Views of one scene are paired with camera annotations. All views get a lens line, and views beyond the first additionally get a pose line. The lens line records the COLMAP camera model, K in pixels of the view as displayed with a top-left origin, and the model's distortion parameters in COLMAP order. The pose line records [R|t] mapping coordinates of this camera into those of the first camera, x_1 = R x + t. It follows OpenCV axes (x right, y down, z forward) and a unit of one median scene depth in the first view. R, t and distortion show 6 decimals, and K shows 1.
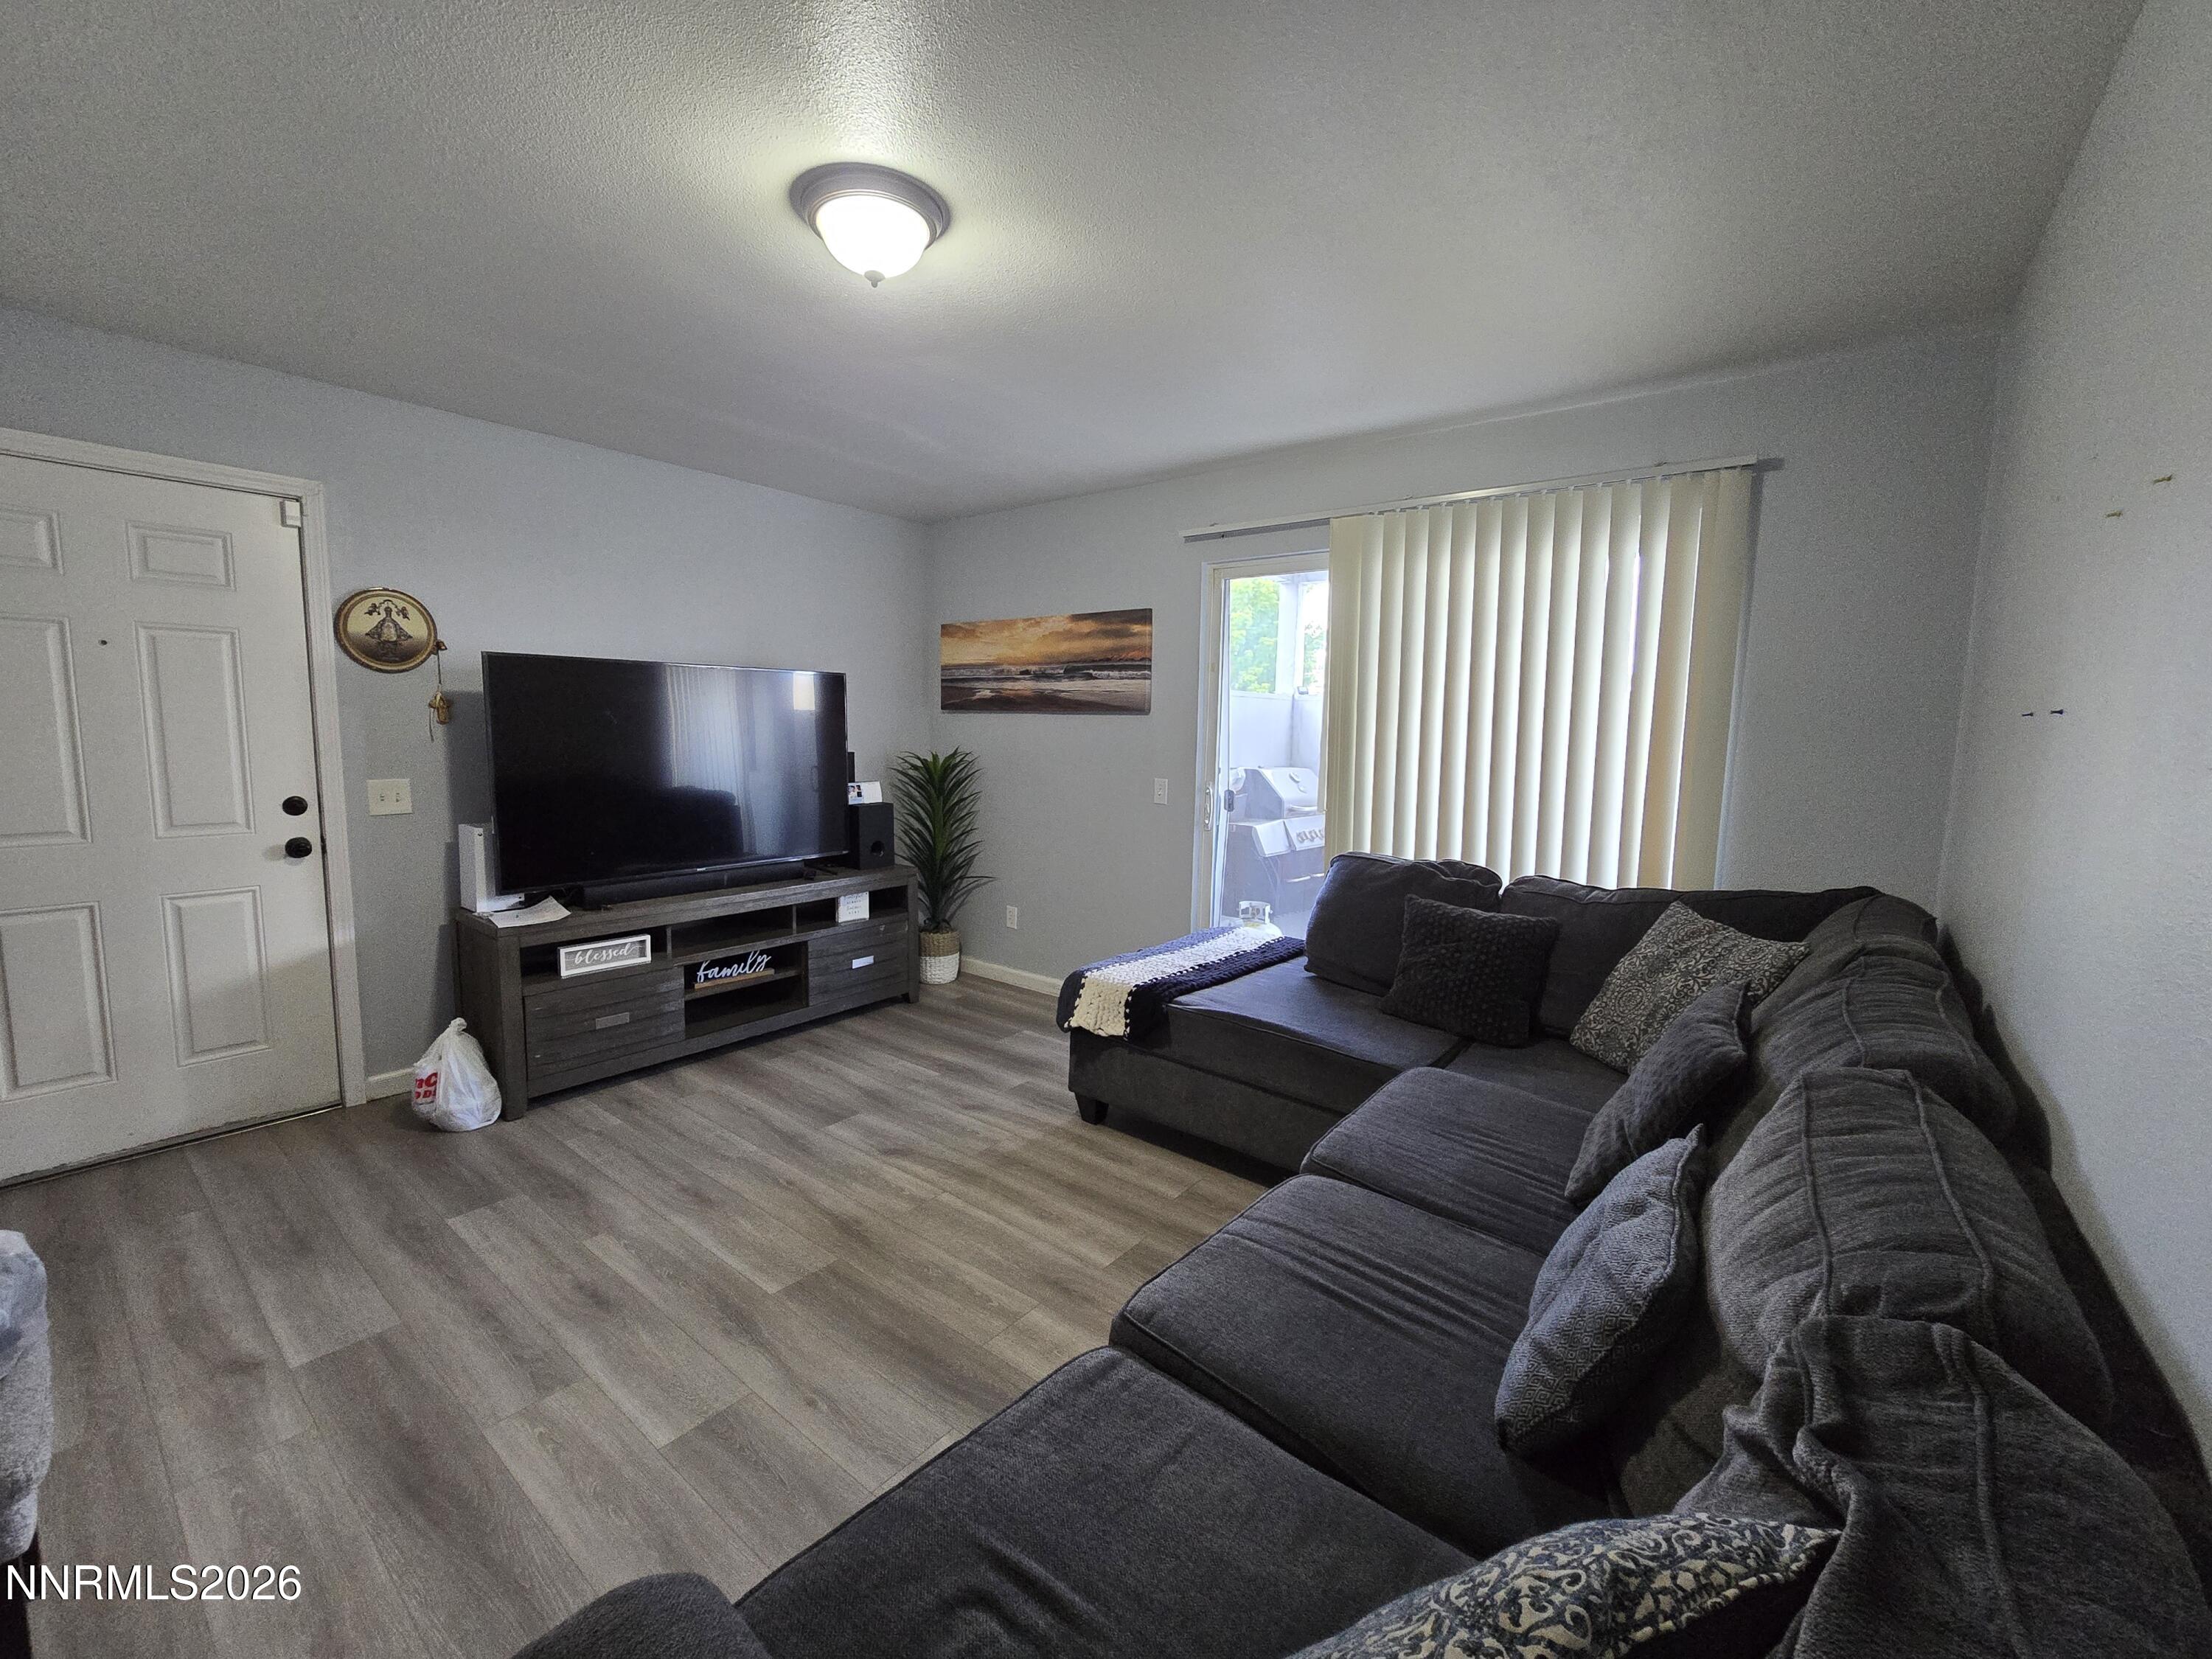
lens RADIAL K [[904.6, 0, 1091.0], [0, 904.6, 821.7], [0, 0, 1]] dist [-0.005284, -0.000062]
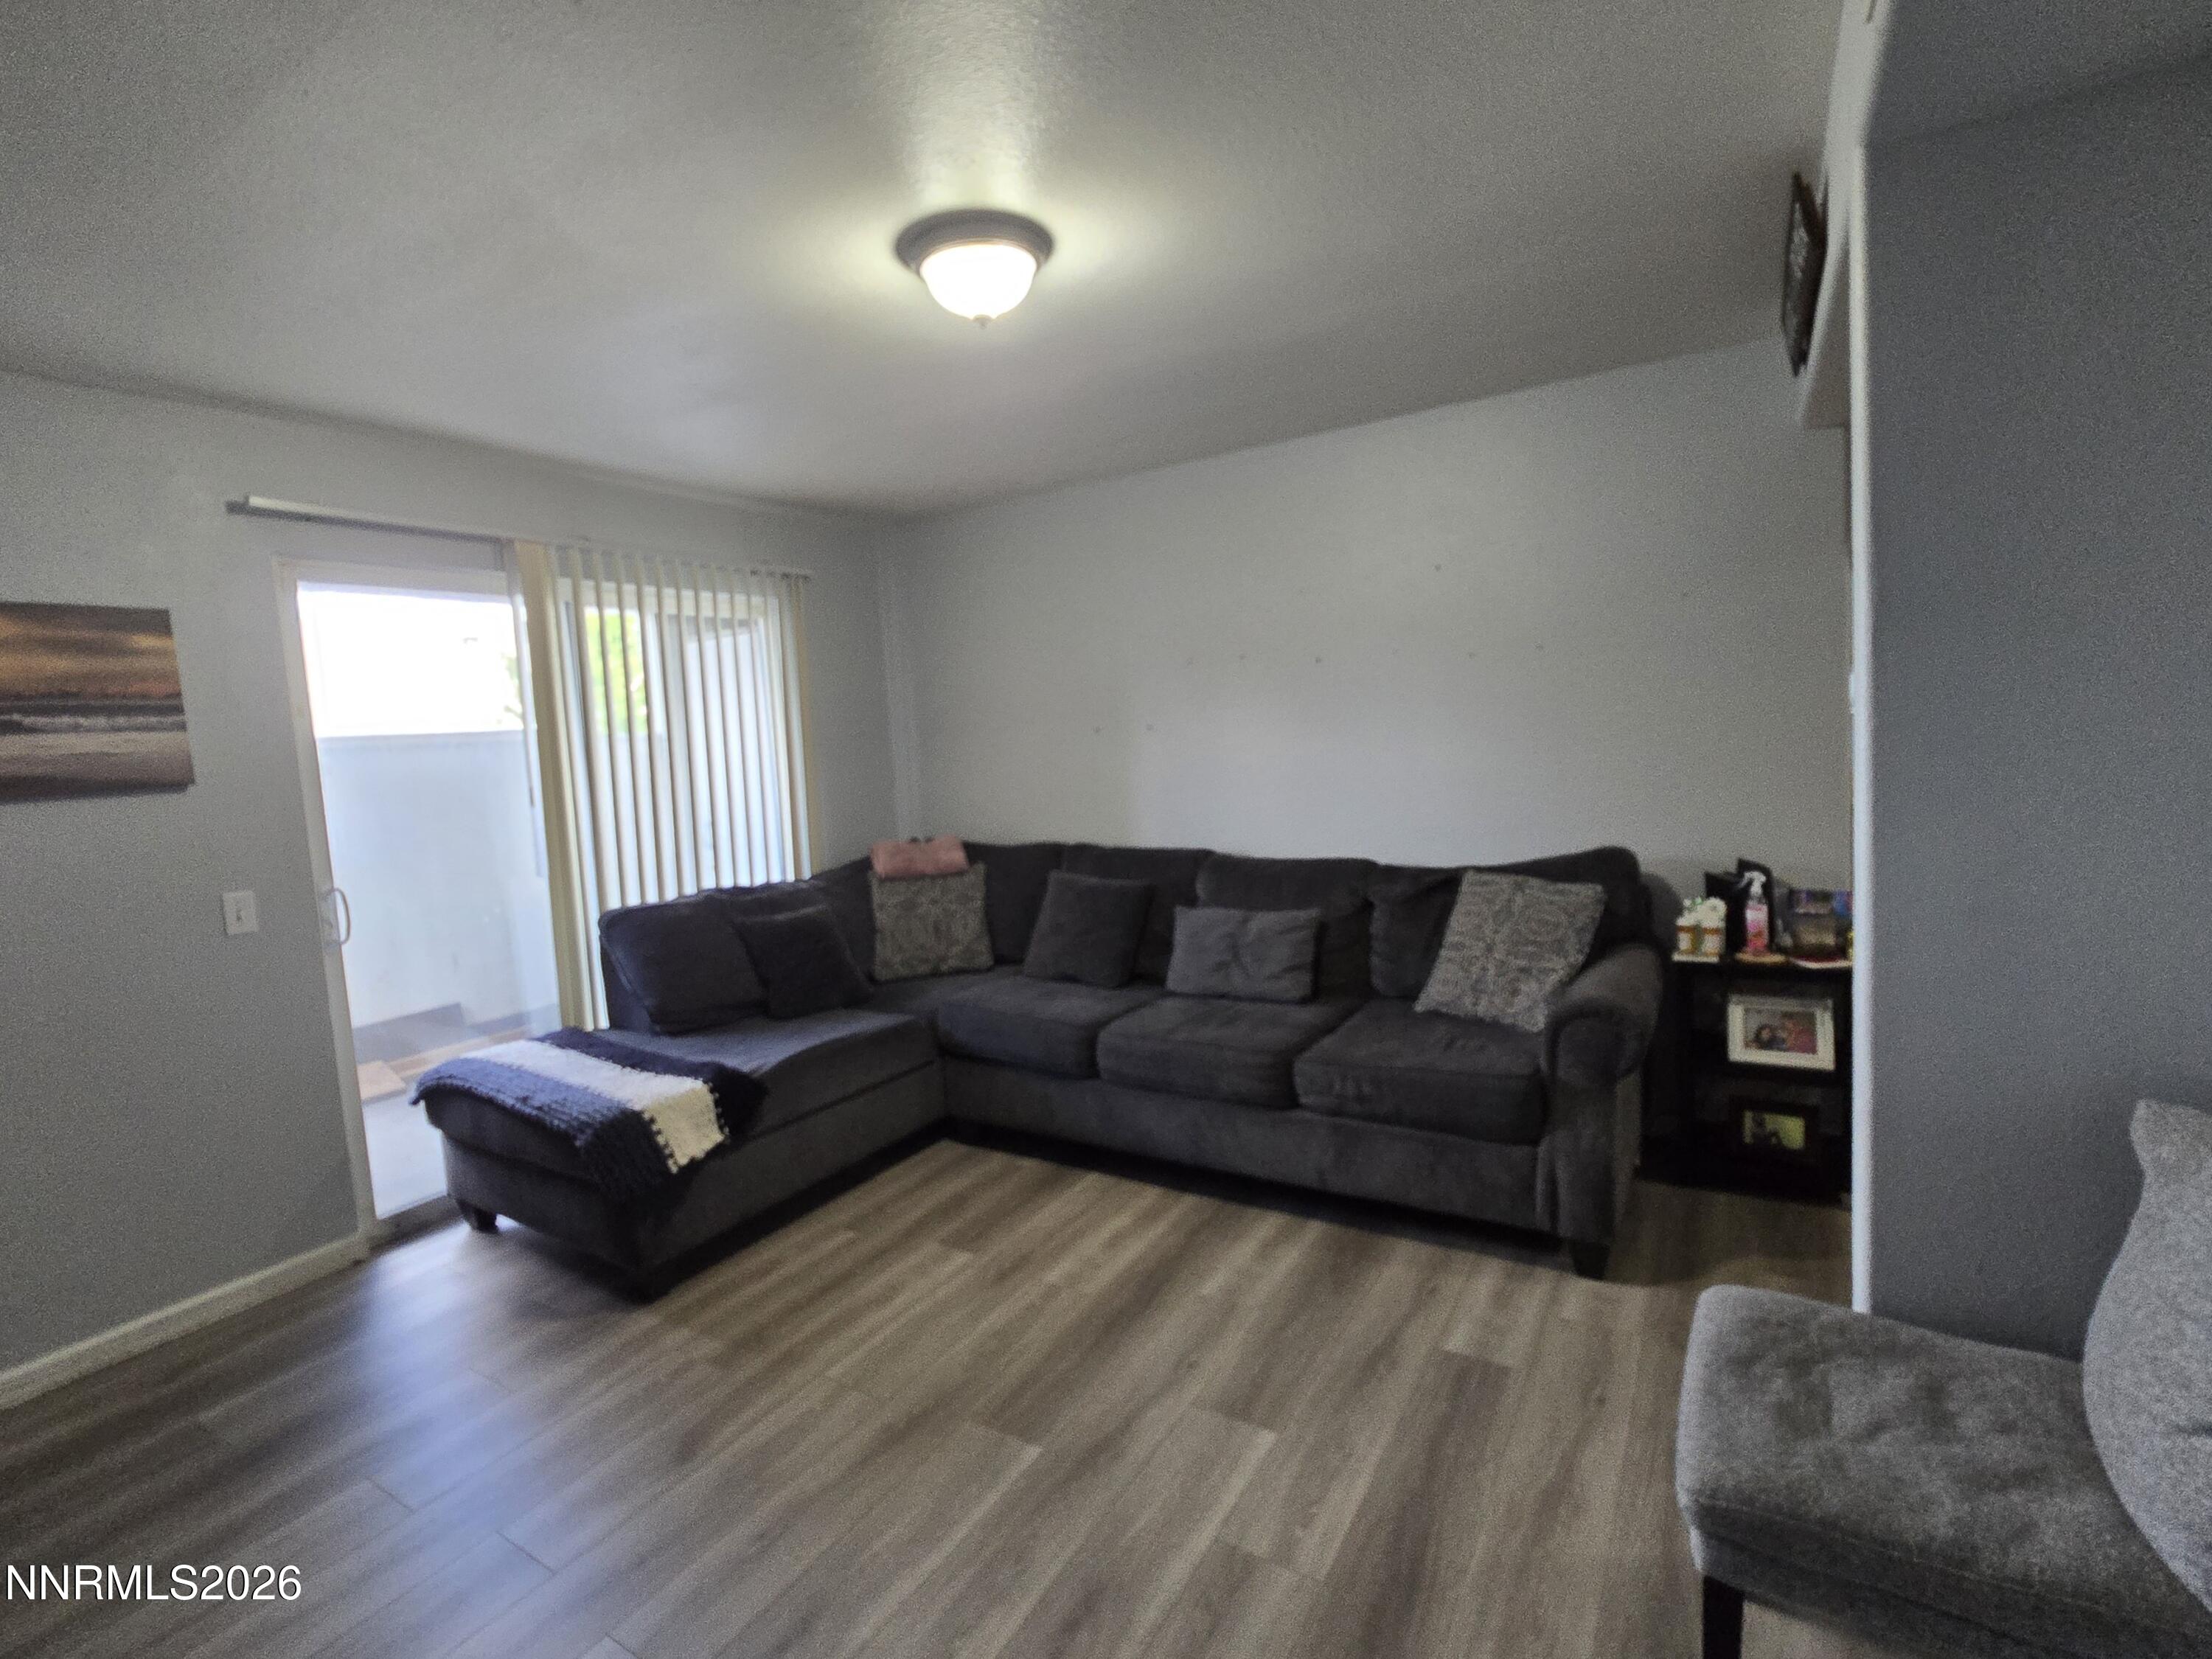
lens RADIAL K [[989.8, 0, 1106.0], [0, 989.8, 829.5], [0, 0, 1]] dist [-0.000710, -0.000079]
pose [[-0.109372, -0.110546, 0.987835, -0.958870], [0.172685, 0.976571, 0.128405, -0.112397], [-0.978886, 0.184629, -0.087720, 0.735534]]
